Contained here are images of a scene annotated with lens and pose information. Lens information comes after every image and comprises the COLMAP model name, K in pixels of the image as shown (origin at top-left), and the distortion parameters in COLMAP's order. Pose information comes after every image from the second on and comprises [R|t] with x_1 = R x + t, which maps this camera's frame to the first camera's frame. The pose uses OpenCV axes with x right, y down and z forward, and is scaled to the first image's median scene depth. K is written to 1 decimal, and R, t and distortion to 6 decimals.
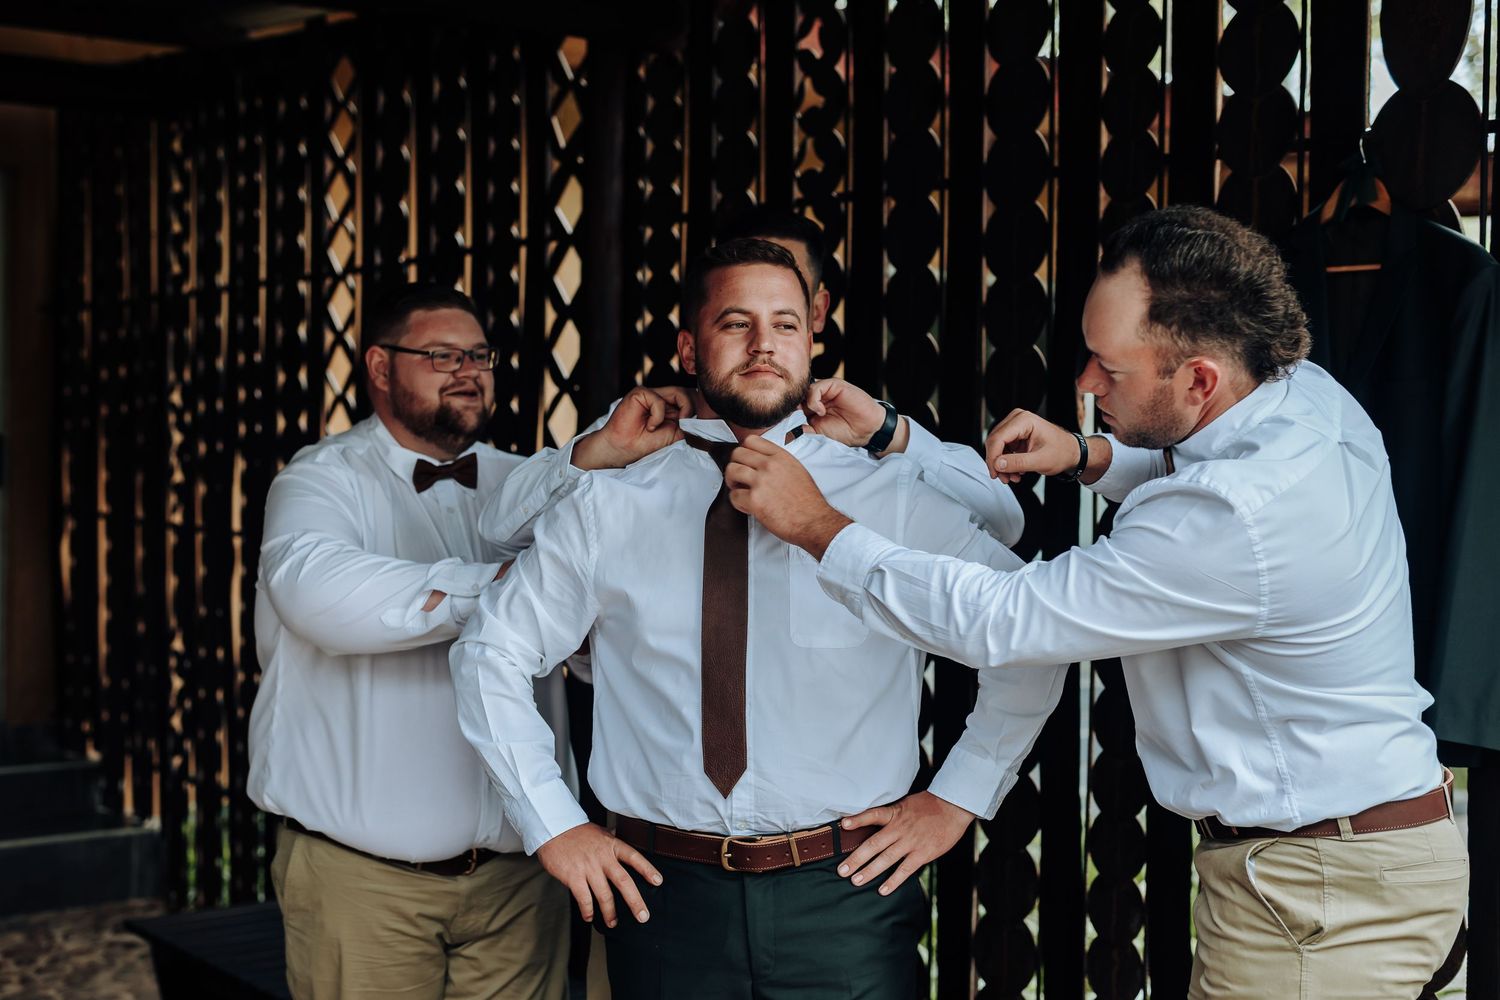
lens RADIAL K [[2039.9, 0, 757.3], [0, 2039.9, 501.8], [0, 0, 1]] dist [0.109345, 0.000000]
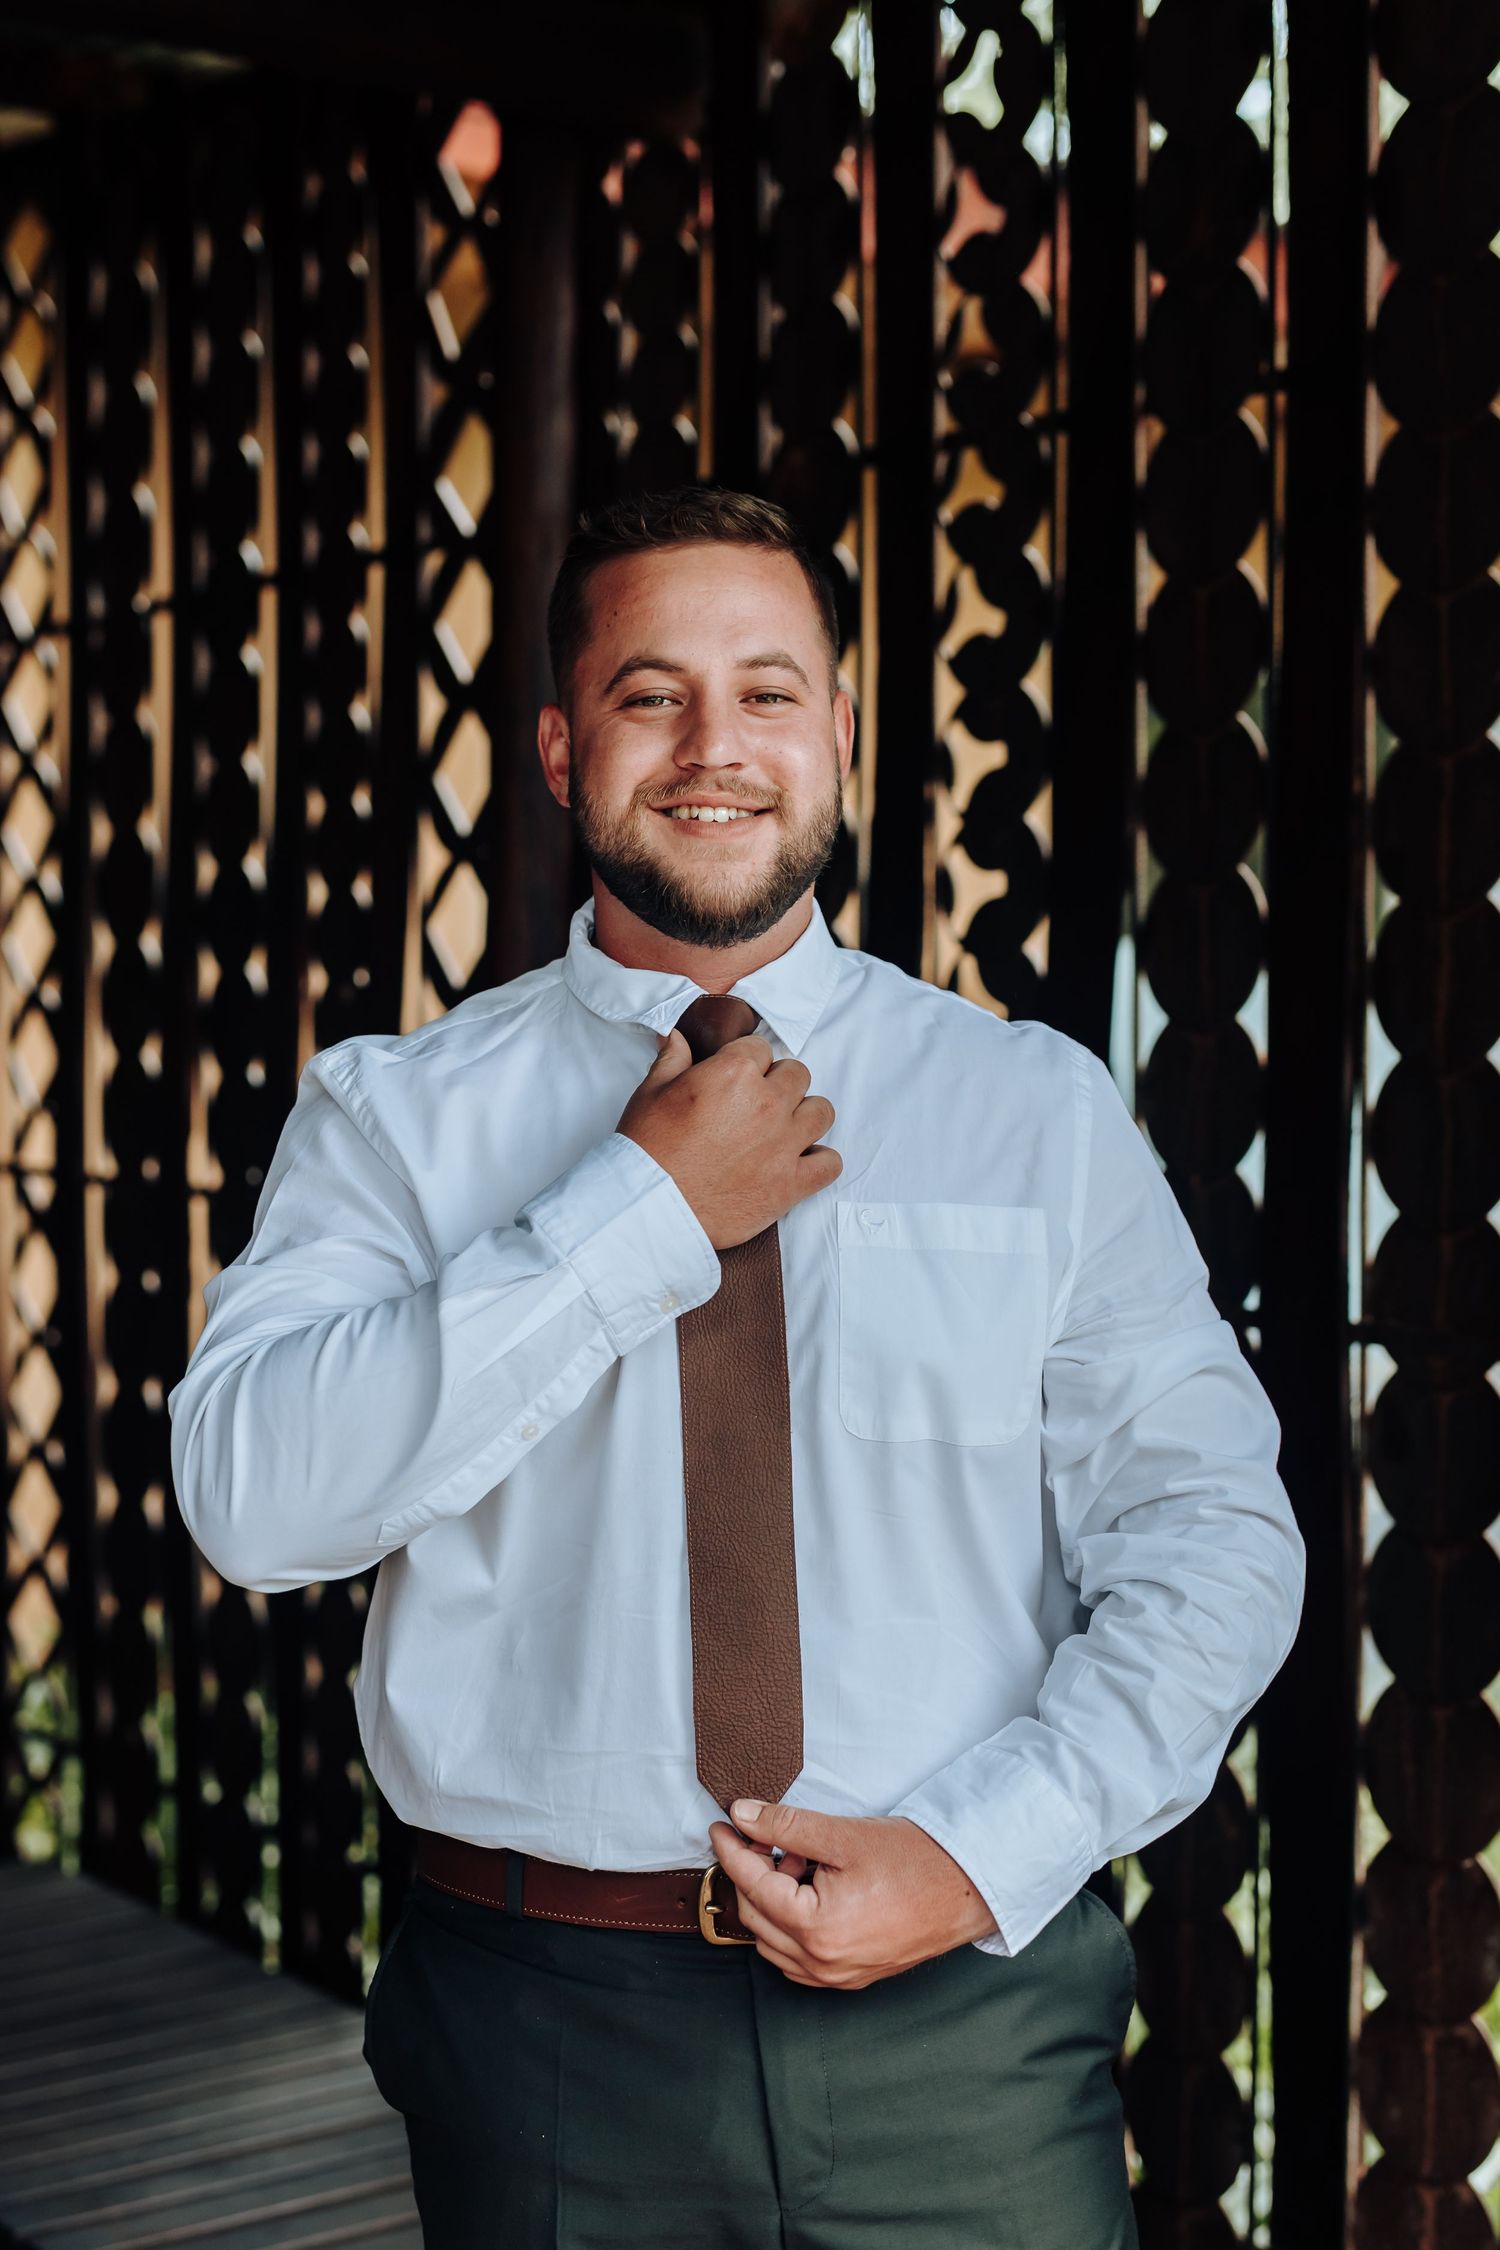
lens RADIAL K [[3059.8, 0, 732.8], [0, 3059.8, 1135.4], [0, 0, 1]] dist [0.109345, 0.000000]
pose [[0.999594, -0.006843, -0.027662, -0.009437], [0.007426, 0.999751, 0.021052, -0.003184], [0.027511, -0.021249, 0.999396, 0.267469]]
